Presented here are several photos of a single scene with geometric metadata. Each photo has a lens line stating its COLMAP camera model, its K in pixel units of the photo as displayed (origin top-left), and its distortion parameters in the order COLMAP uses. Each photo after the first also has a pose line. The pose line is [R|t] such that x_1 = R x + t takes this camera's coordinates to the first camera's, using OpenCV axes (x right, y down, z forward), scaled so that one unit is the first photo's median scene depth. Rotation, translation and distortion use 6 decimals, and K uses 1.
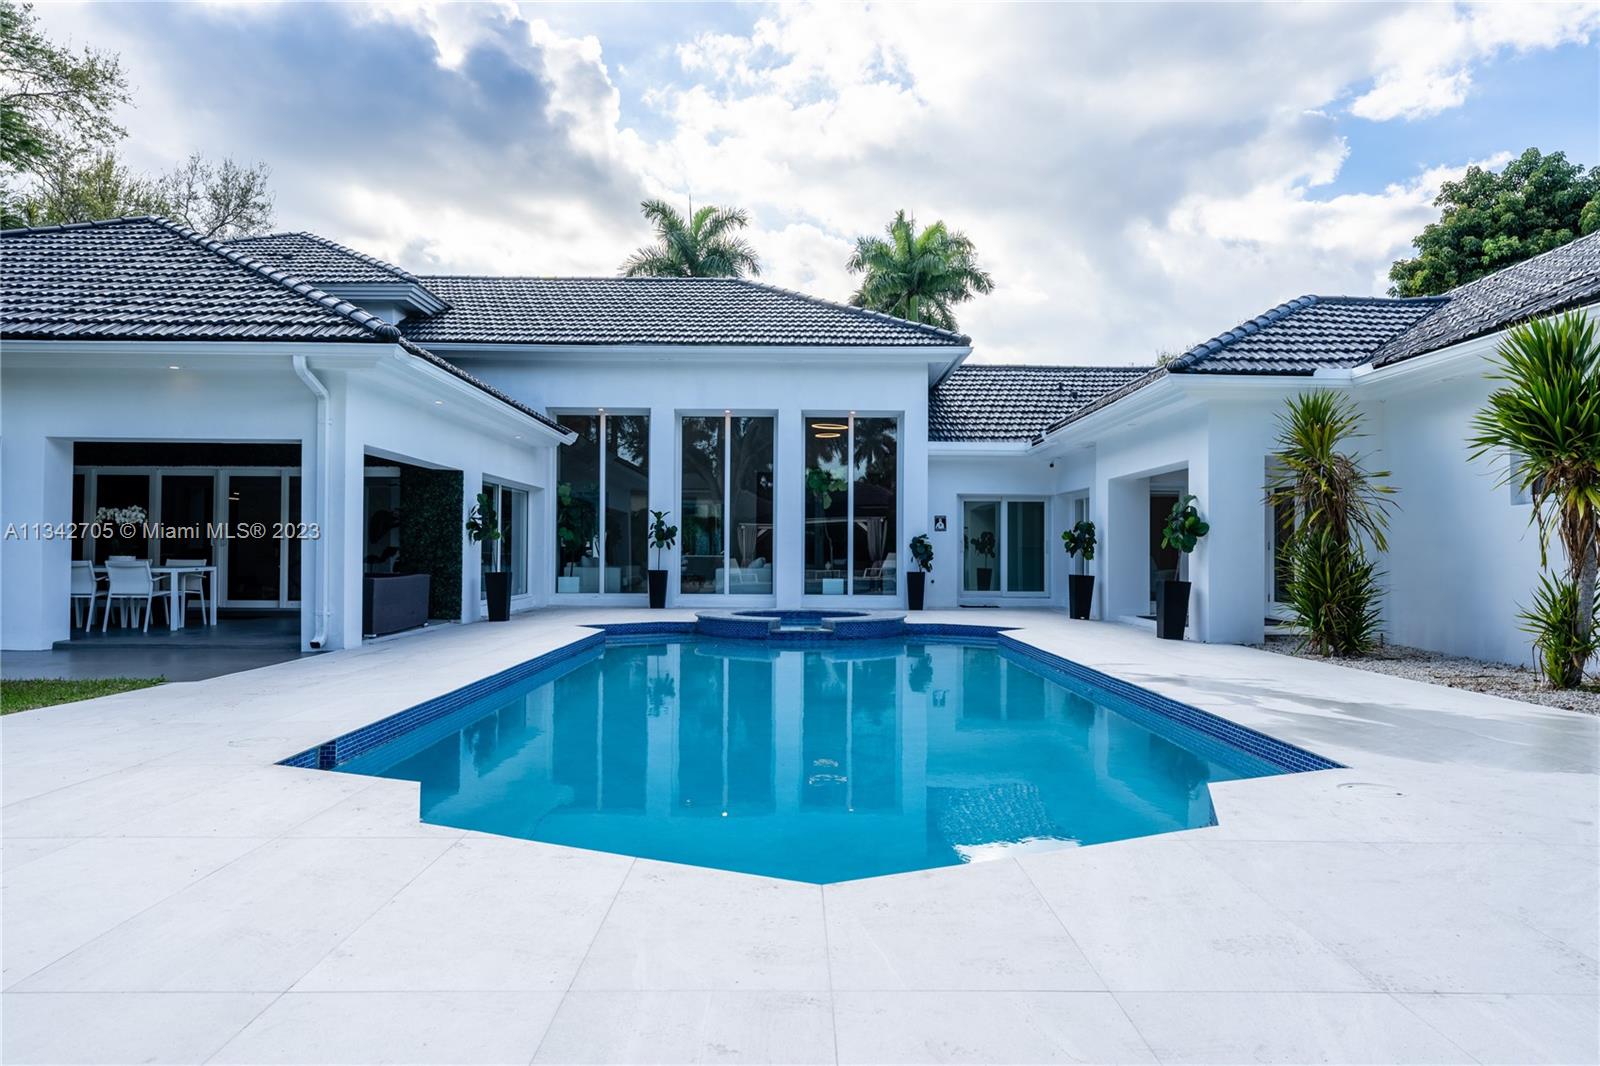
lens RADIAL K [[1107.1, 0, 800.0], [0, 1107.1, 533.0], [0, 0, 1]] dist [-0.000116, -0.000035]
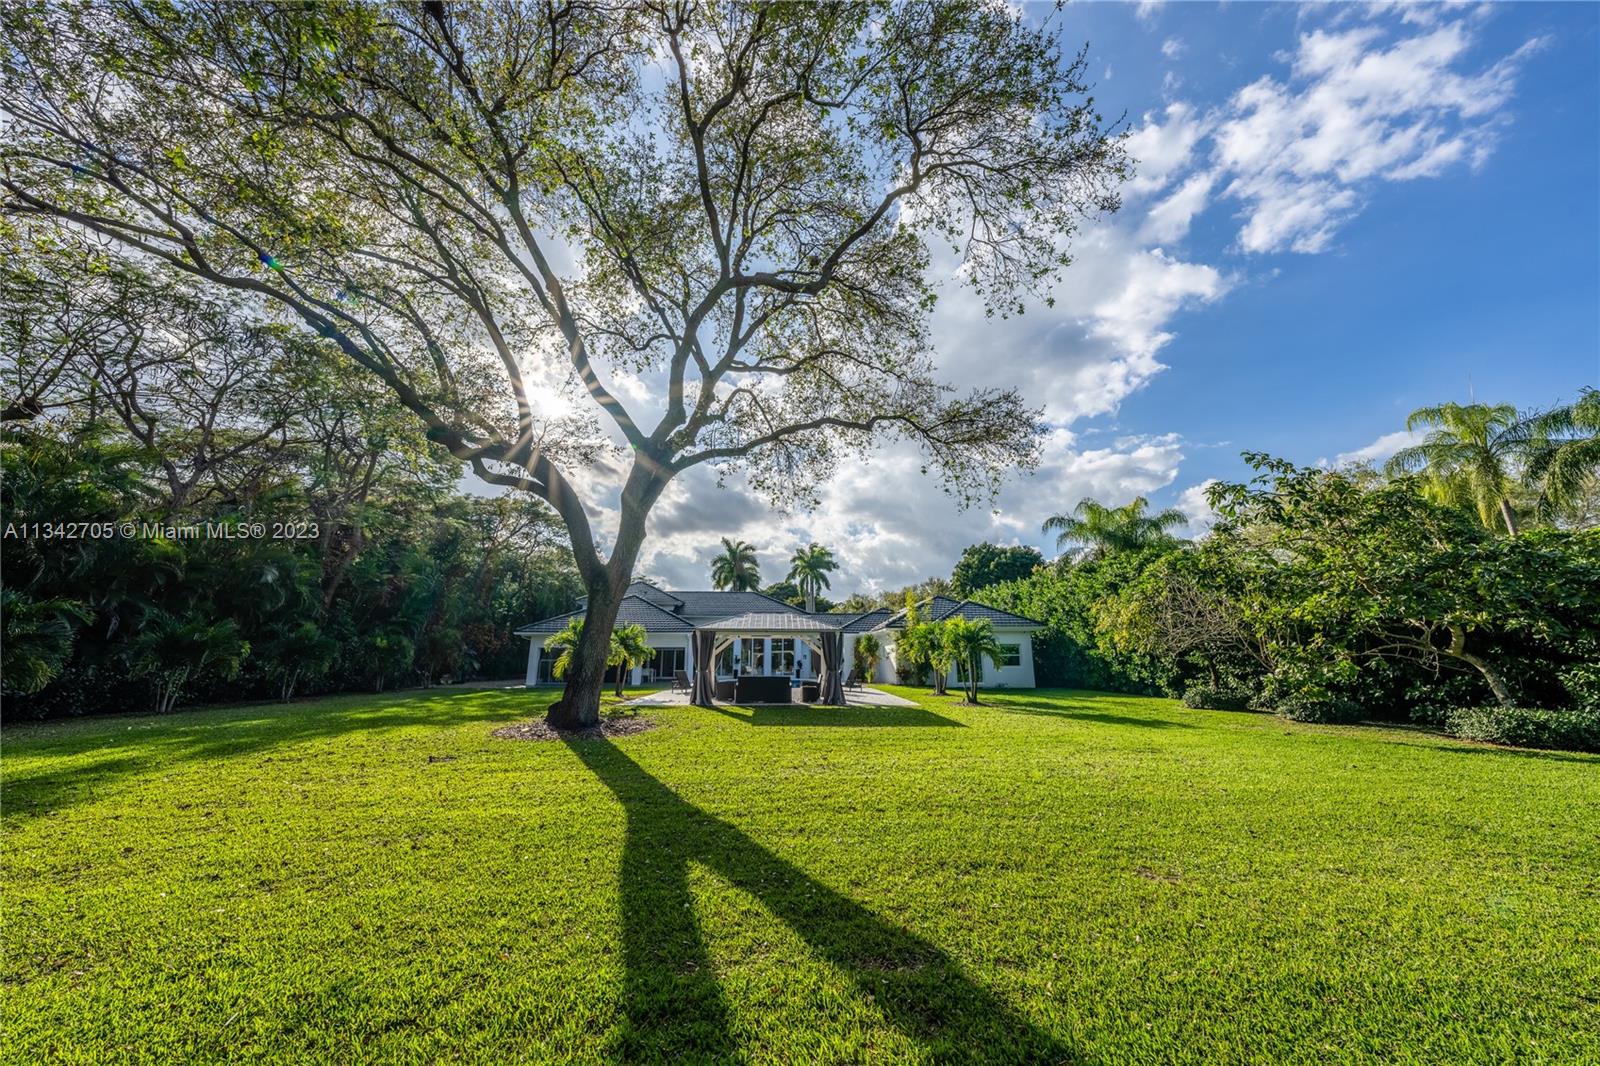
lens RADIAL K [[557.9, 0, 800.0], [0, 557.9, 533.0], [0, 0, 1]] dist [0.000012, -0.000001]
pose [[0.999135, 0.002517, 0.041507, 0.013176], [0.006081, 0.978589, -0.205733, -0.018412], [-0.041137, 0.205807, 0.977728, -0.601067]]
